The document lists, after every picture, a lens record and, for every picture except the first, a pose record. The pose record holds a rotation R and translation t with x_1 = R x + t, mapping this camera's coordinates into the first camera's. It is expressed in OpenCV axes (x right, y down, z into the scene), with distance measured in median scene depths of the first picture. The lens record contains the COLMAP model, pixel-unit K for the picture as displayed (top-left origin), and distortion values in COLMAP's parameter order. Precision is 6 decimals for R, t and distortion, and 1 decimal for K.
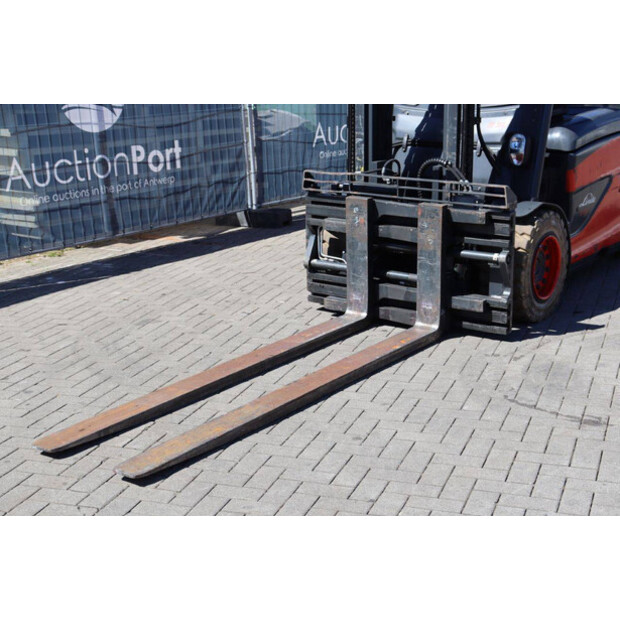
lens RADIAL K [[829.7, 0, 310.0], [0, 829.7, 310.0], [0, 0, 1]] dist [0.036693, 0.071263]
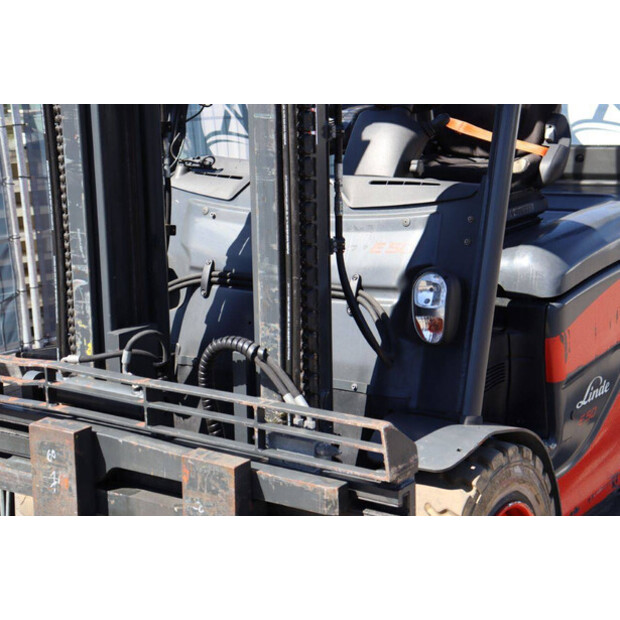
lens RADIAL K [[1097.3, 0, 310.0], [0, 1097.3, 310.0], [0, 0, 1]] dist [0.032635, 0.104864]
pose [[0.998074, -0.004925, 0.061836, 0.148802], [0.011100, 0.994934, -0.099914, -0.133962], [-0.061031, 0.100408, 0.993073, 0.425898]]
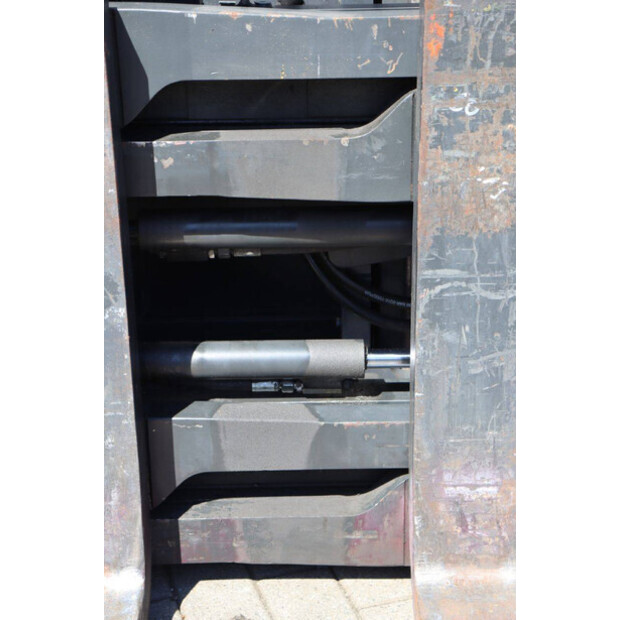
lens RADIAL K [[1097.3, 0, 310.0], [0, 1097.3, 310.0], [0, 0, 1]] dist [0.032635, 0.104864]
pose [[0.788112, -0.212397, 0.577727, -0.043659], [0.171677, 0.977183, 0.125059, -0.087620], [-0.591107, 0.000622, 0.806593, 0.759476]]
